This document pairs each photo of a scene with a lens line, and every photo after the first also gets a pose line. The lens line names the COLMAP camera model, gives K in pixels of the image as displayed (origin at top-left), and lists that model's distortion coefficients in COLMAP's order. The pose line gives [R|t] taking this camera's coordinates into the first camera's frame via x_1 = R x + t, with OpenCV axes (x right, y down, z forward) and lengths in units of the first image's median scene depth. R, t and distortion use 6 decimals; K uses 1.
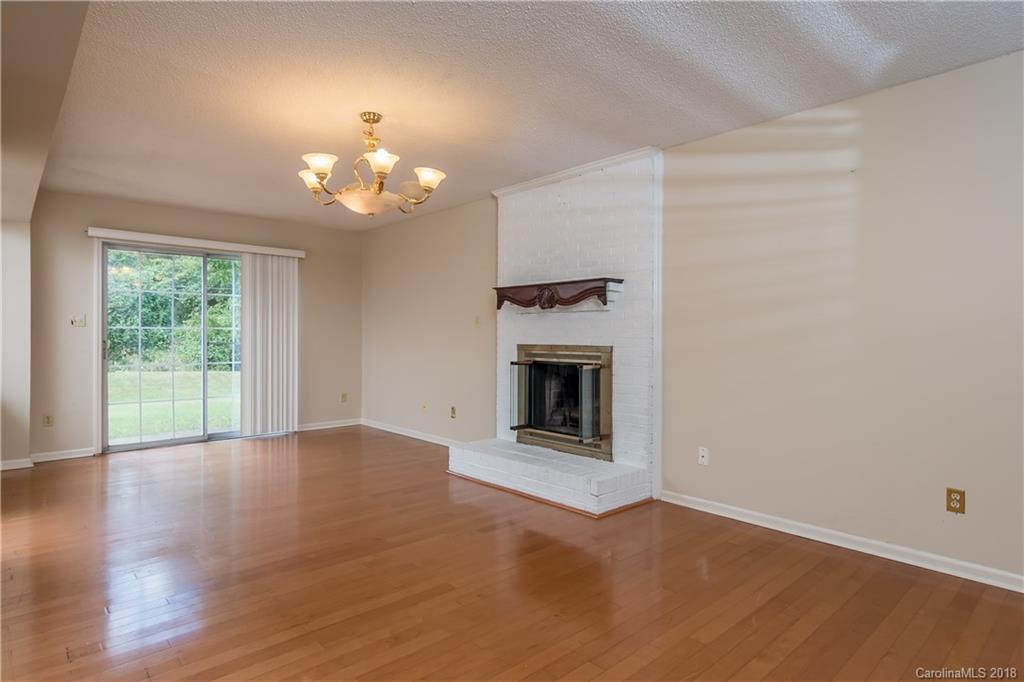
lens RADIAL K [[550.2, 0, 507.9], [0, 550.2, 341.0], [0, 0, 1]] dist [0.000652, 0.000273]
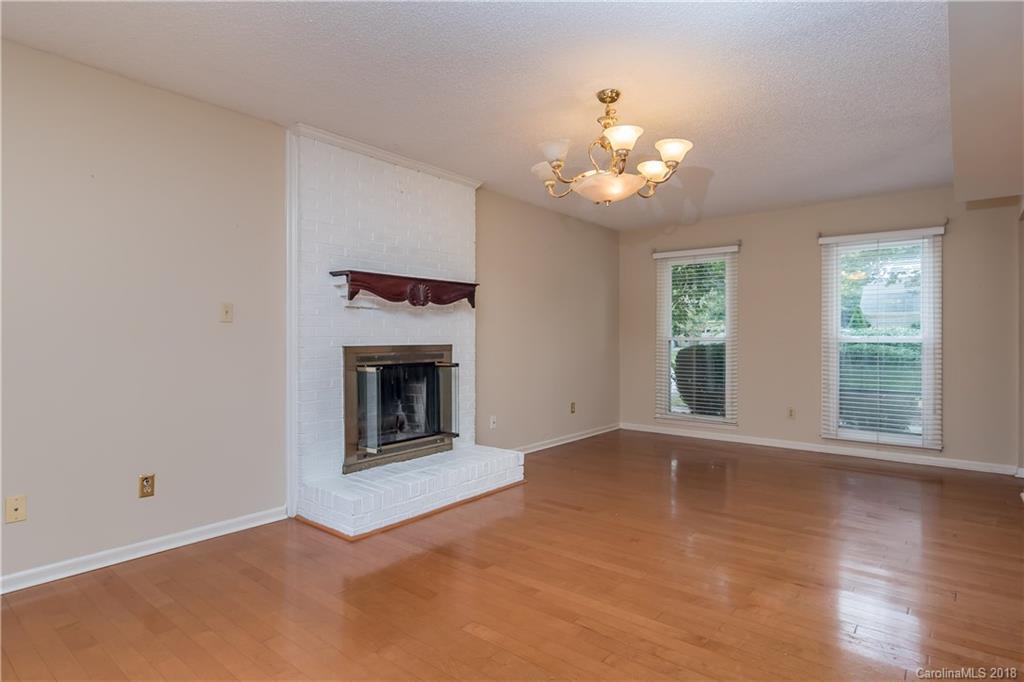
lens RADIAL K [[550.2, 0, 507.9], [0, 550.2, 341.0], [0, 0, 1]] dist [0.000652, 0.000273]
pose [[-0.140505, -0.008138, 0.990047, -0.865578], [0.013989, 0.999850, 0.010204, -0.006910], [-0.989981, 0.015284, -0.140370, 0.988714]]
